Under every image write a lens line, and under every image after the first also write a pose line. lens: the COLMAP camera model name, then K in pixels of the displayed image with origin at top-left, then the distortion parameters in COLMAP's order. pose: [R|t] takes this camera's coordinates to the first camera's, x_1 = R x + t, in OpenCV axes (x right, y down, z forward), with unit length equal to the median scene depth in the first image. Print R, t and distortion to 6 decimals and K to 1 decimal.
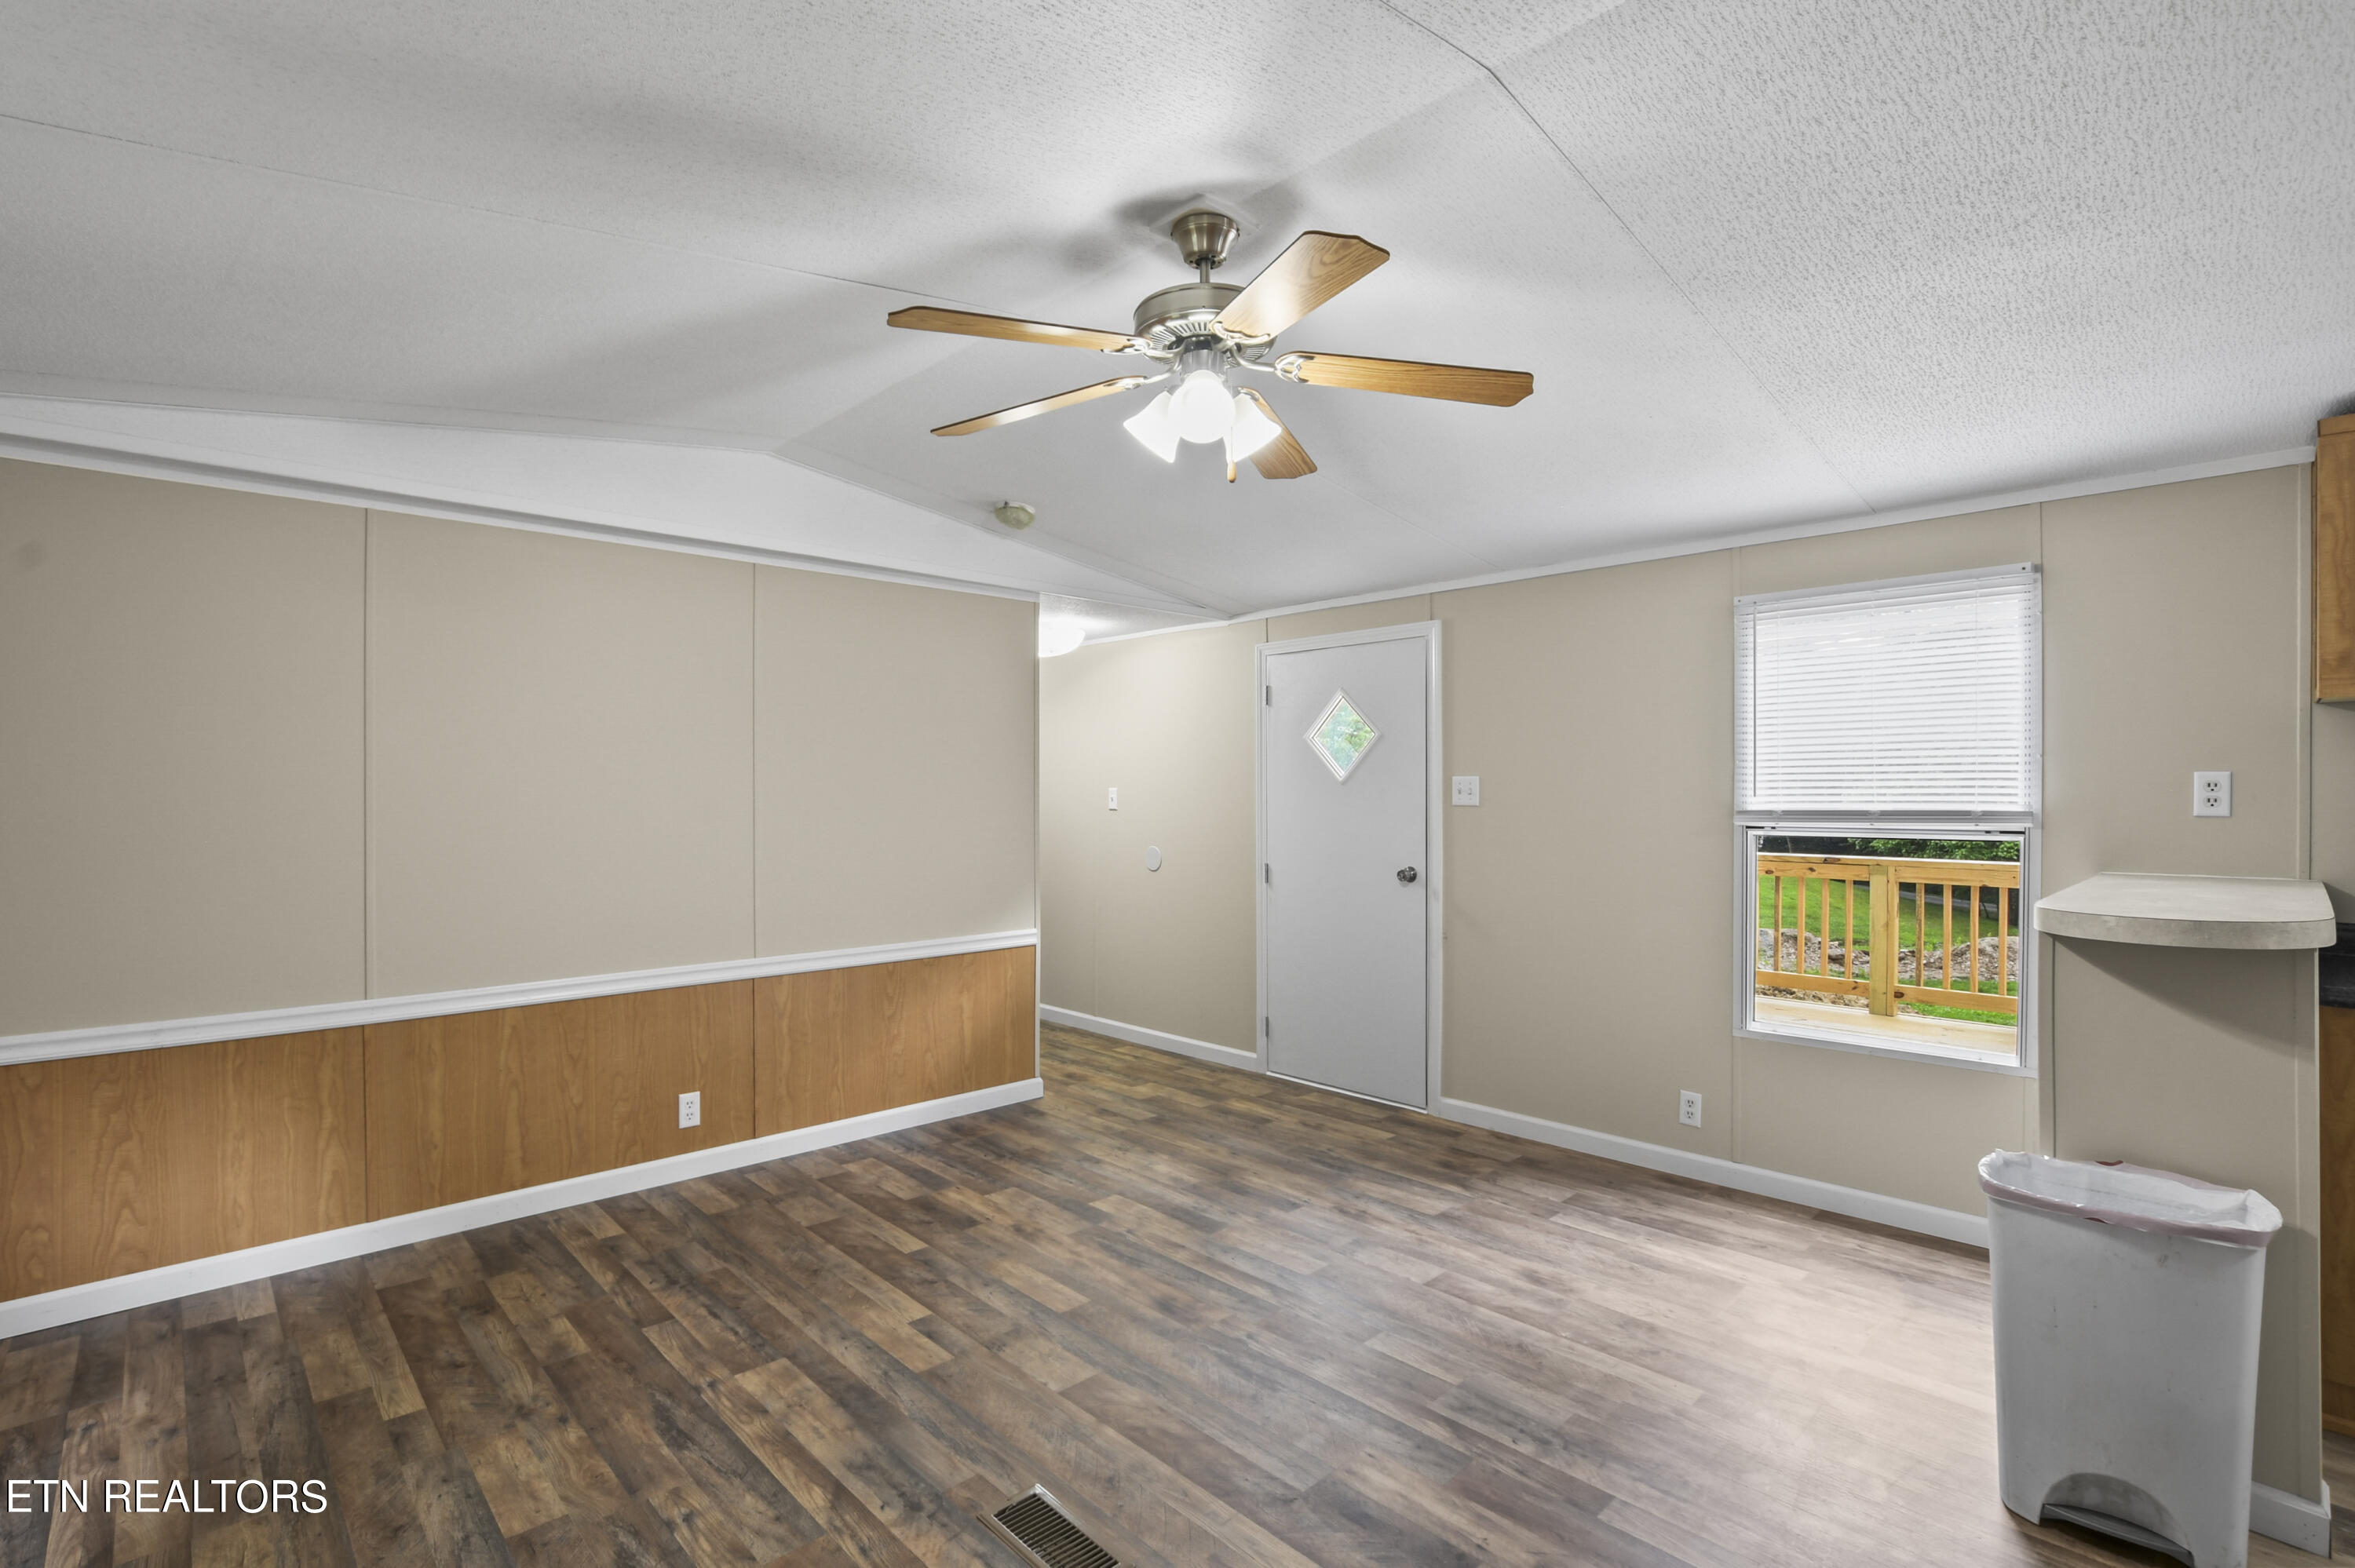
lens RADIAL K [[1079.5, 0, 1156.5], [0, 1079.5, 802.0], [0, 0, 1]] dist [-0.033402, 0.005907]
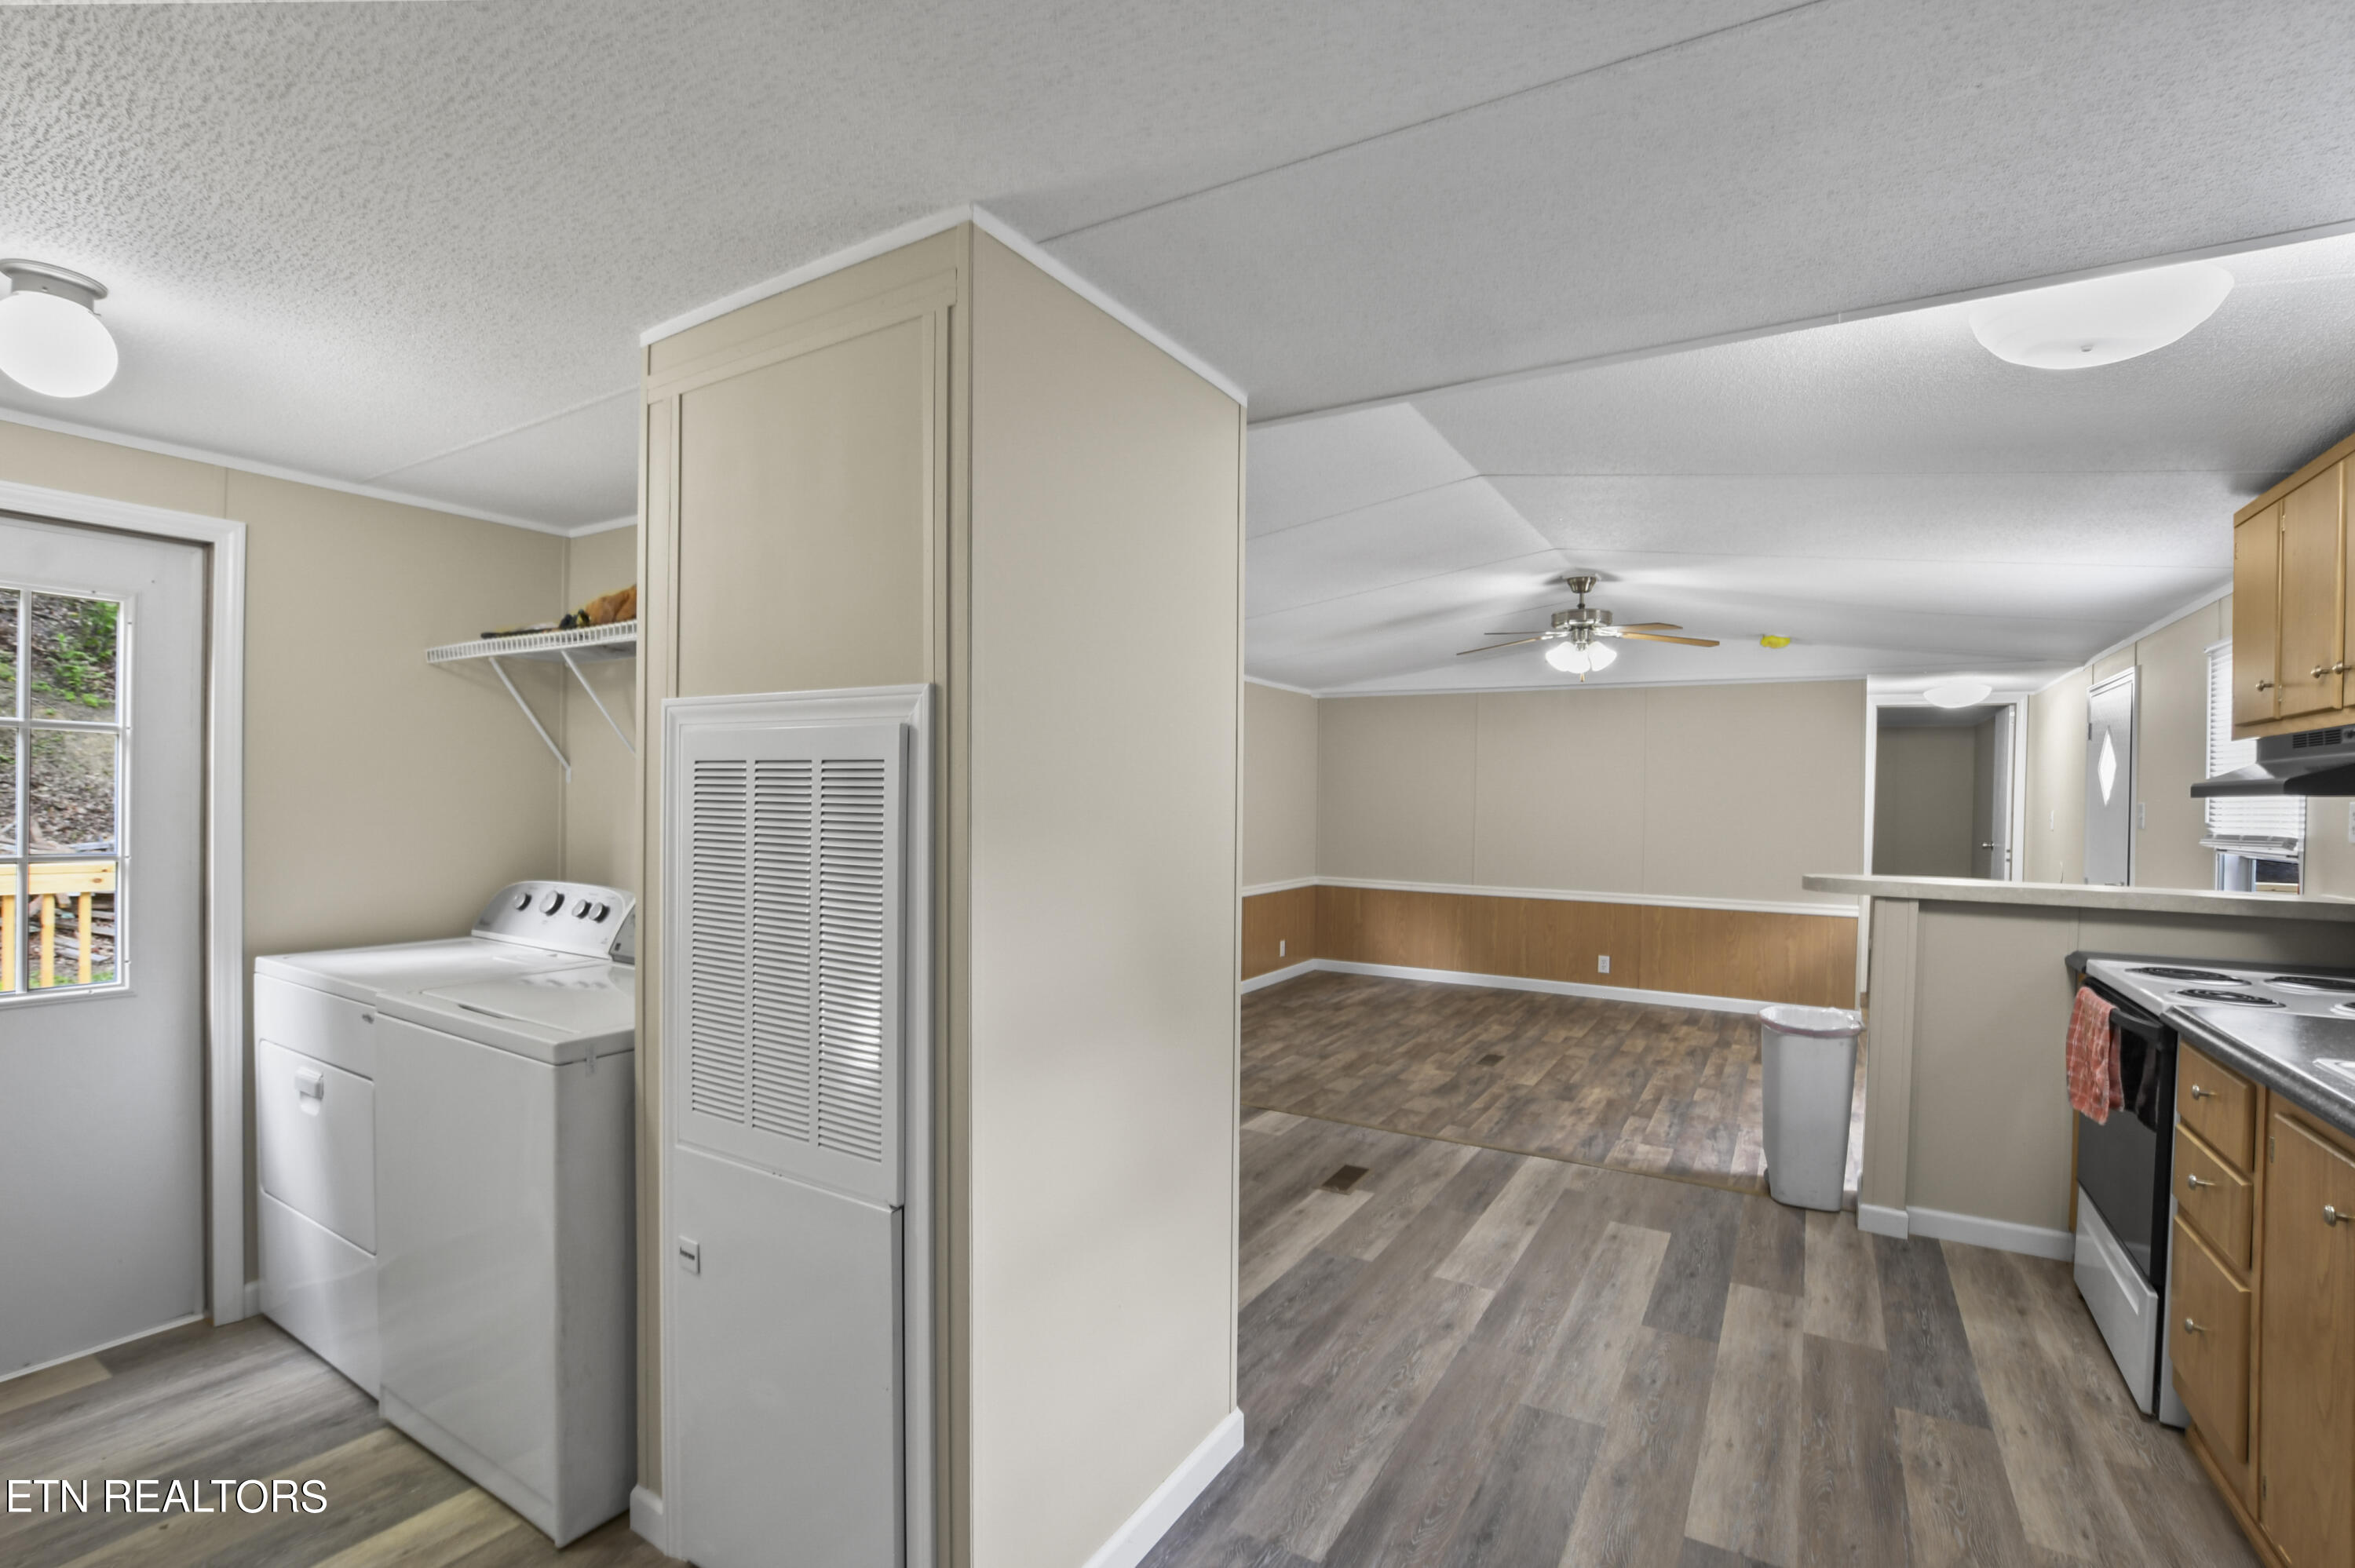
lens RADIAL K [[1079.5, 0, 1152.5], [0, 1079.5, 808.3], [0, 0, 1]] dist [-0.033402, 0.005907]
pose [[0.262801, 0.016497, -0.964709, 1.712515], [-0.028180, 0.999559, 0.009417, 0.002037], [0.964438, 0.024710, 0.263150, -0.468880]]
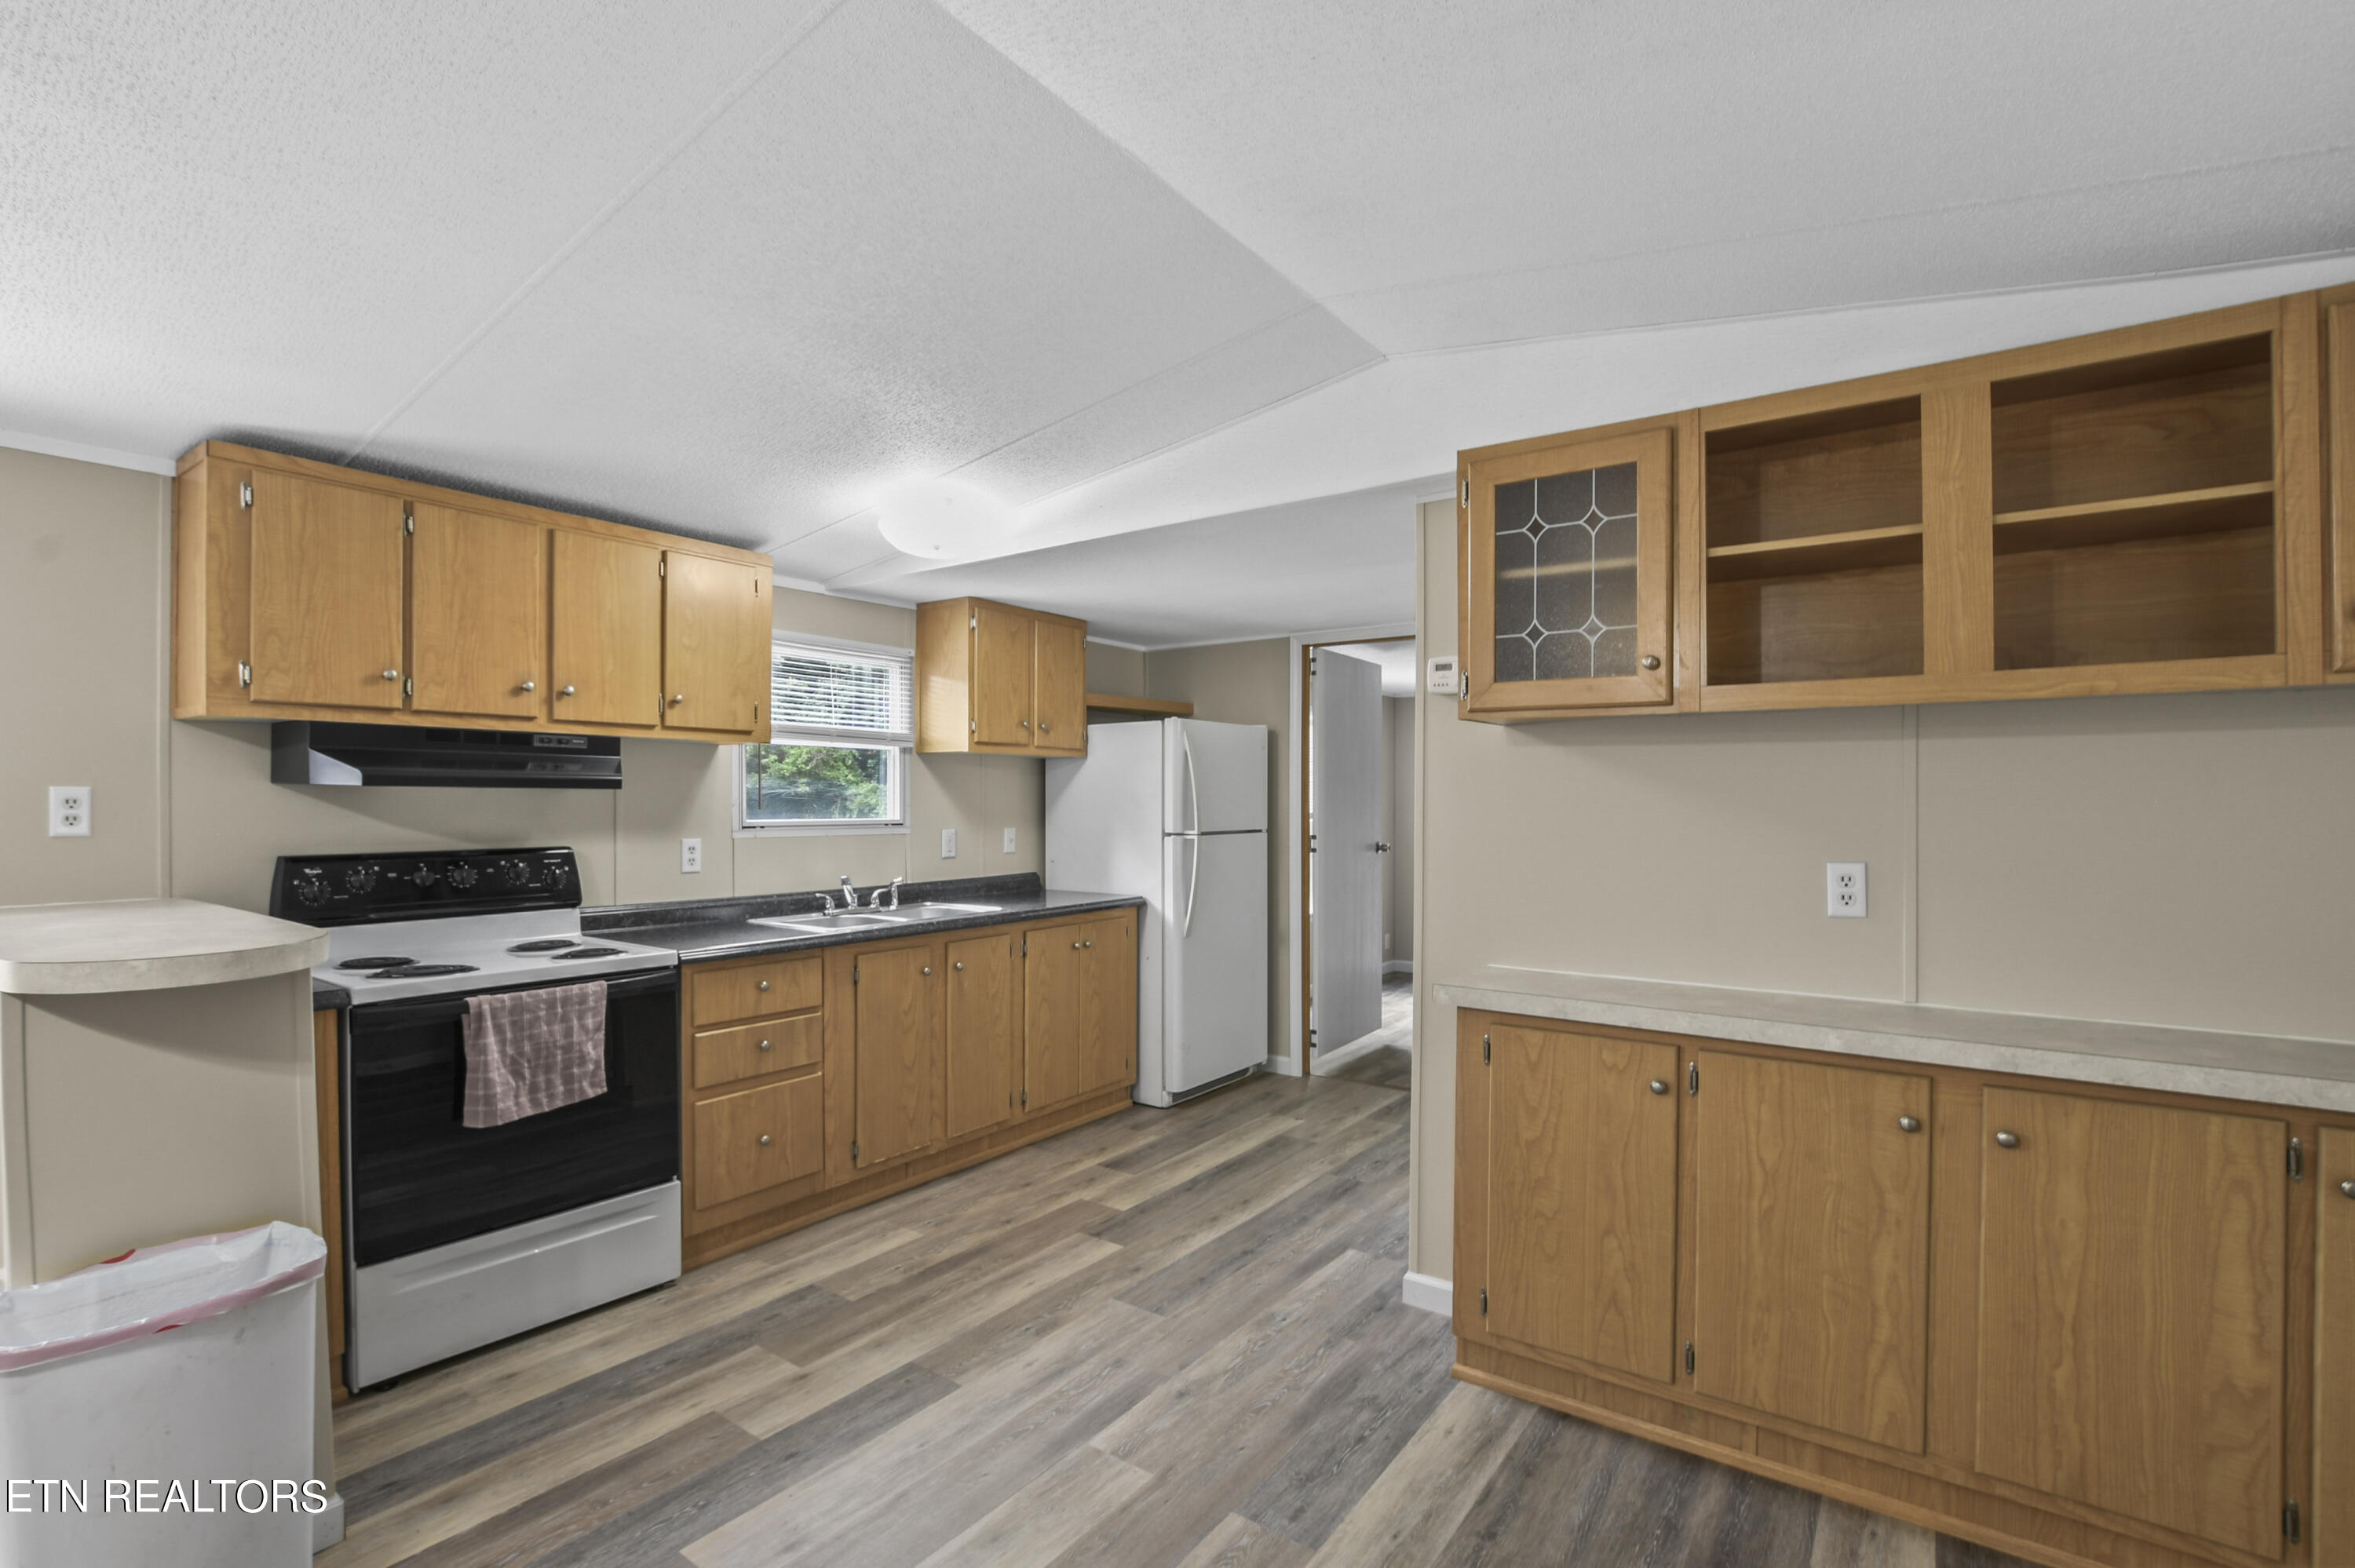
lens RADIAL K [[1079.5, 0, 1135.2], [0, 1079.5, 801.6], [0, 0, 1]] dist [-0.033402, 0.005907]
pose [[-0.168196, 0.002322, 0.985751, -0.032911], [0.011106, 0.999938, -0.000461, -0.005555], [-0.985691, 0.010870, -0.168211, 0.251841]]
